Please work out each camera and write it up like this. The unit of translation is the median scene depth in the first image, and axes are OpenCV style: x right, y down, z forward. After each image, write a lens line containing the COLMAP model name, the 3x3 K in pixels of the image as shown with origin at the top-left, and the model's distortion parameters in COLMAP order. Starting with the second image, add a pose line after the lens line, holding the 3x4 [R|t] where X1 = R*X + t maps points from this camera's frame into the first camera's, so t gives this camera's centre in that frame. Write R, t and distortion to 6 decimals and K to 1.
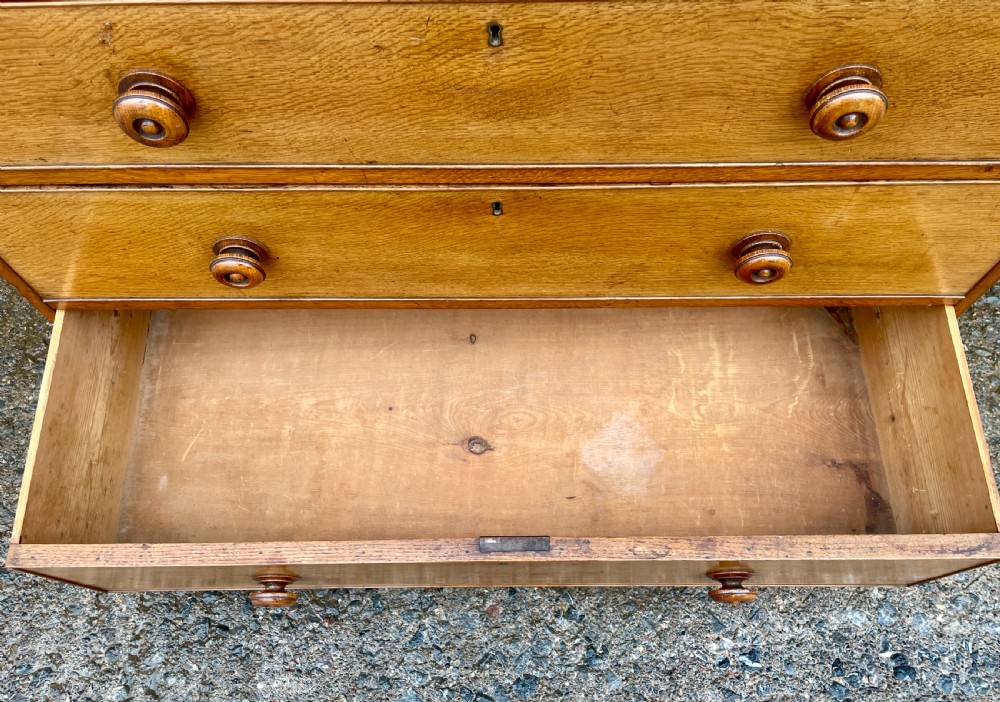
lens RADIAL K [[804.2, 0, 483.3], [0, 804.2, 379.4], [0, 0, 1]] dist [0.070415, -0.069407]
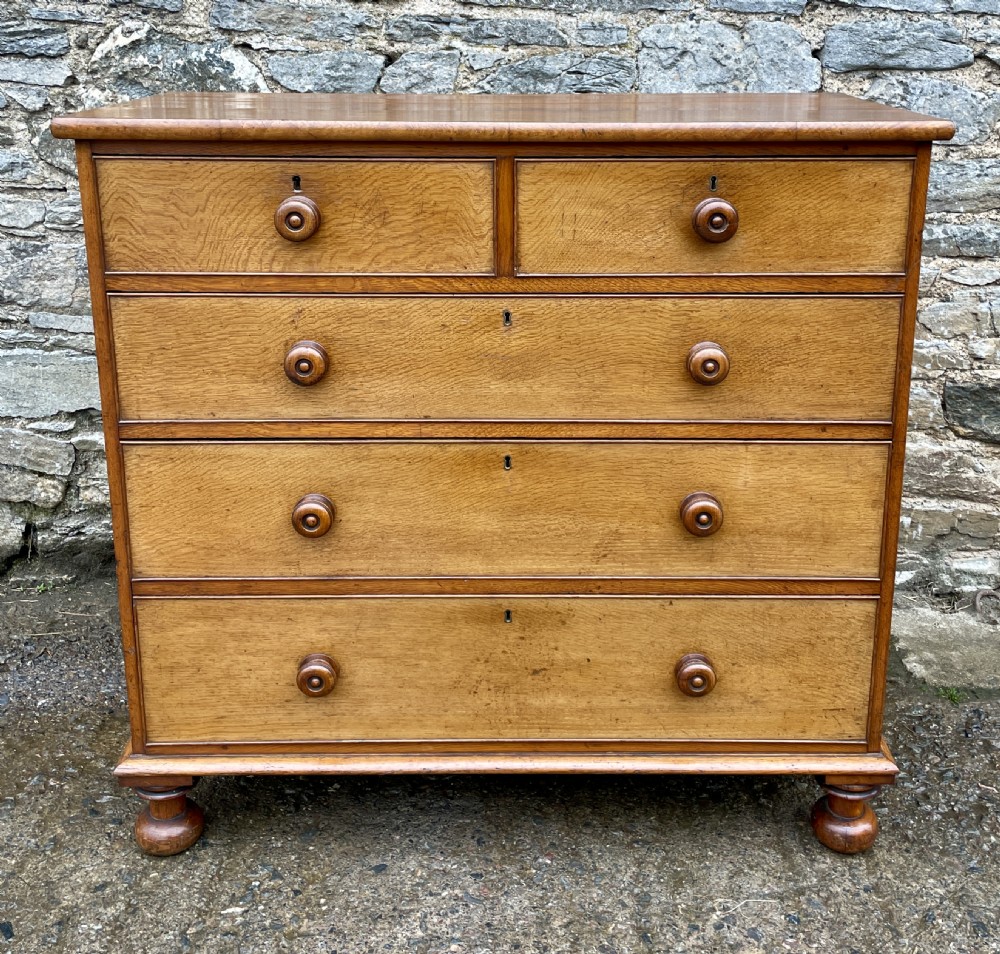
lens RADIAL K [[1177.8, 0, 514.9], [0, 1177.8, 313.8], [0, 0, 1]] dist [0.056017, 0.000000]
pose [[0.999604, 0.019770, 0.020020, -0.015483], [0.003381, 0.621960, -0.783042, 1.160325], [-0.027932, 0.782800, 0.621647, -0.472677]]
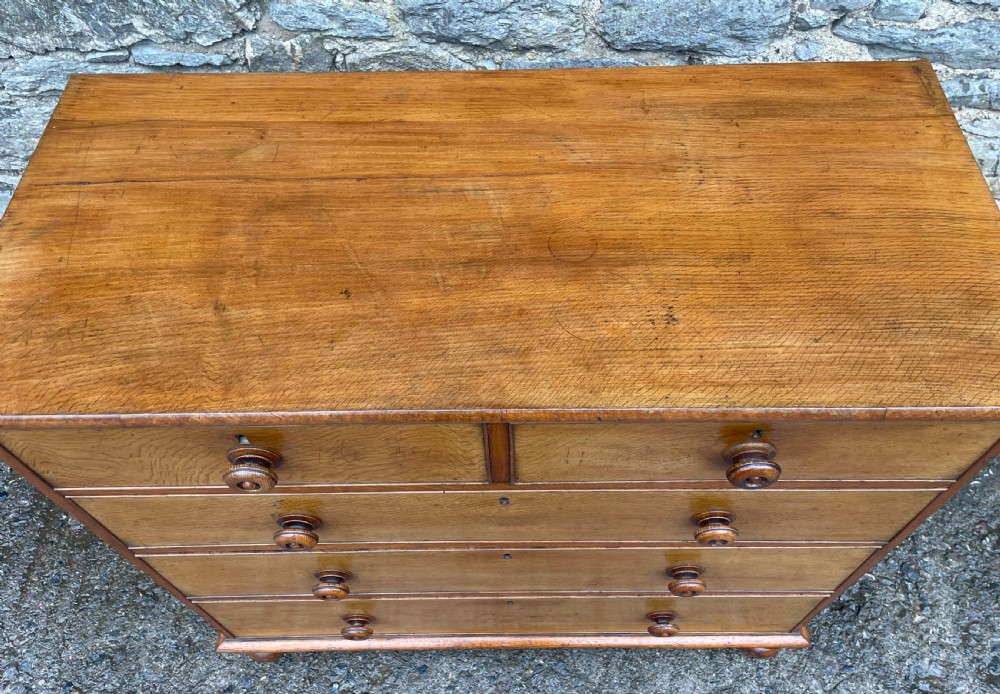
lens RADIAL K [[787.1, 0, 506.4], [0, 787.1, 323.7], [0, 0, 1]] dist [0.071024, -0.098305]
pose [[0.999915, -0.007460, 0.010731, 0.002500], [0.009334, 0.982341, -0.186868, -0.331623], [-0.009148, 0.186952, 0.982326, -0.495081]]
